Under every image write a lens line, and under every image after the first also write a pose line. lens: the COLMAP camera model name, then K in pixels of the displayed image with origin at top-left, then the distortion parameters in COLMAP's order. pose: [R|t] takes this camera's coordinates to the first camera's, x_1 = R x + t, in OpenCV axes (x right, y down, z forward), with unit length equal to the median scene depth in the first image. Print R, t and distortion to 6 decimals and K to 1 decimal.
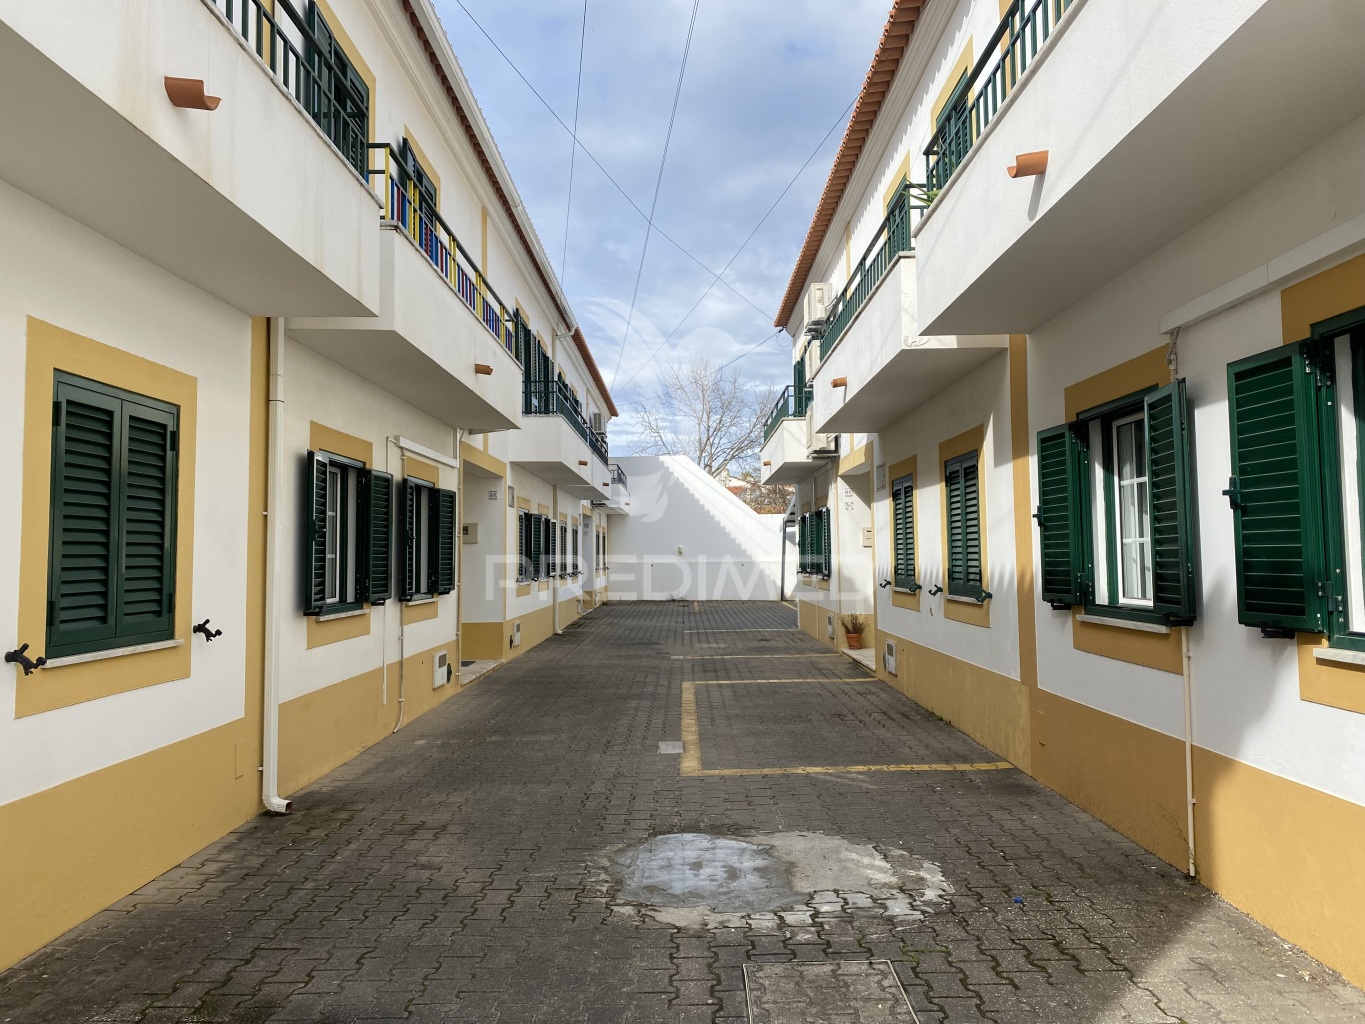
lens RADIAL K [[1036.0, 0, 688.3], [0, 1036.0, 505.2], [0, 0, 1]] dist [0.039666, -0.053991]
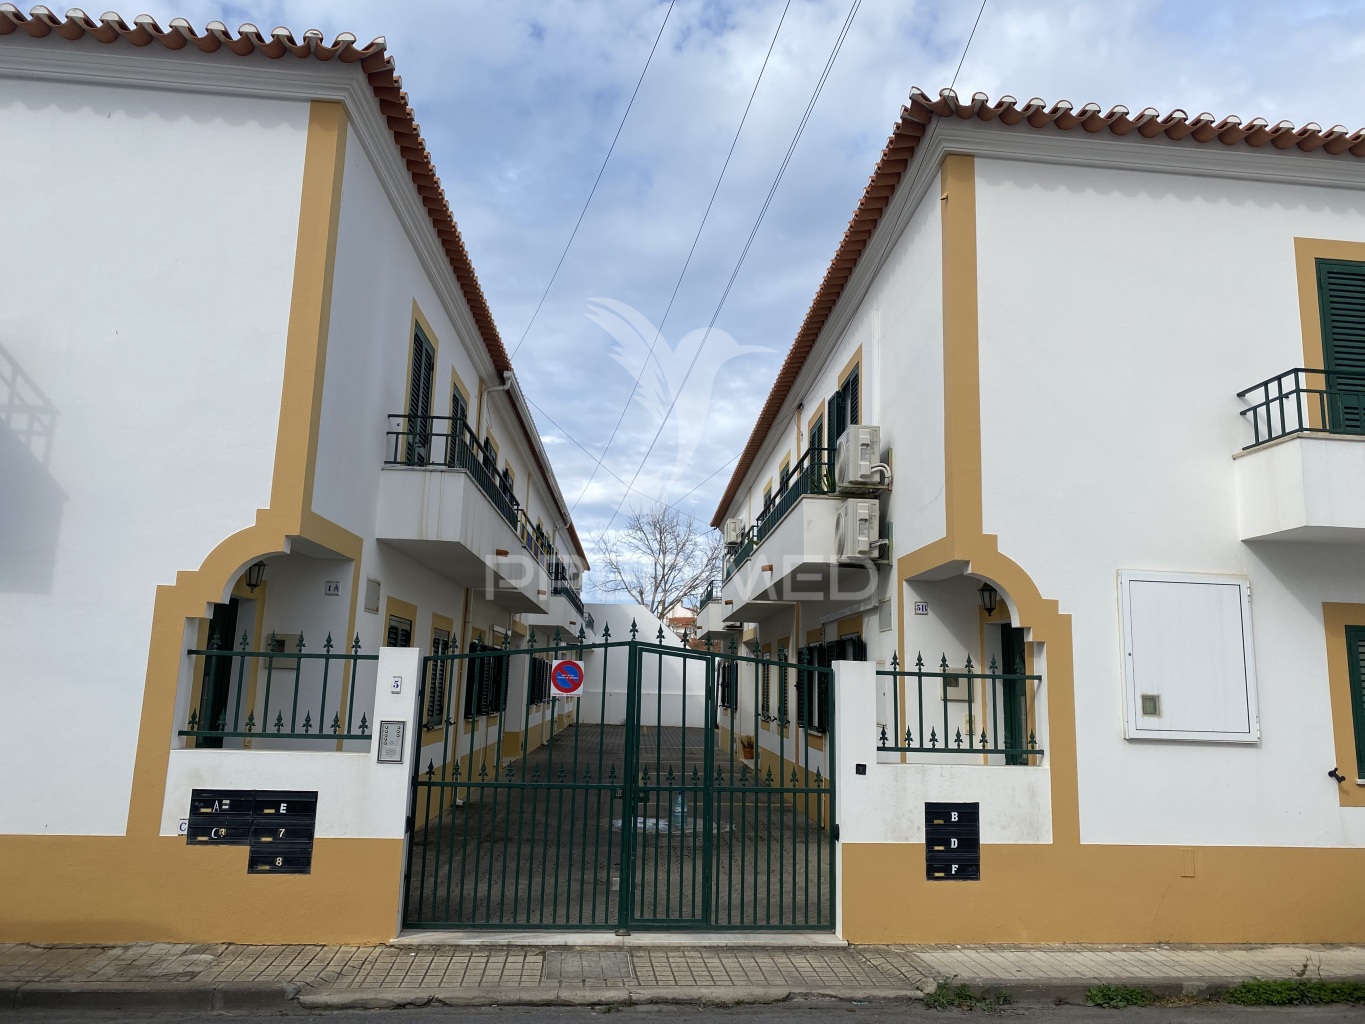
lens RADIAL K [[1027.5, 0, 682.5], [0, 1027.5, 512.0], [0, 0, 1]] dist [0.089912, -0.120627]
pose [[0.998318, 0.046760, 0.034287, -0.005631], [-0.042462, 0.992239, -0.116870, -0.039698], [-0.039486, 0.115217, 0.992555, -0.539998]]
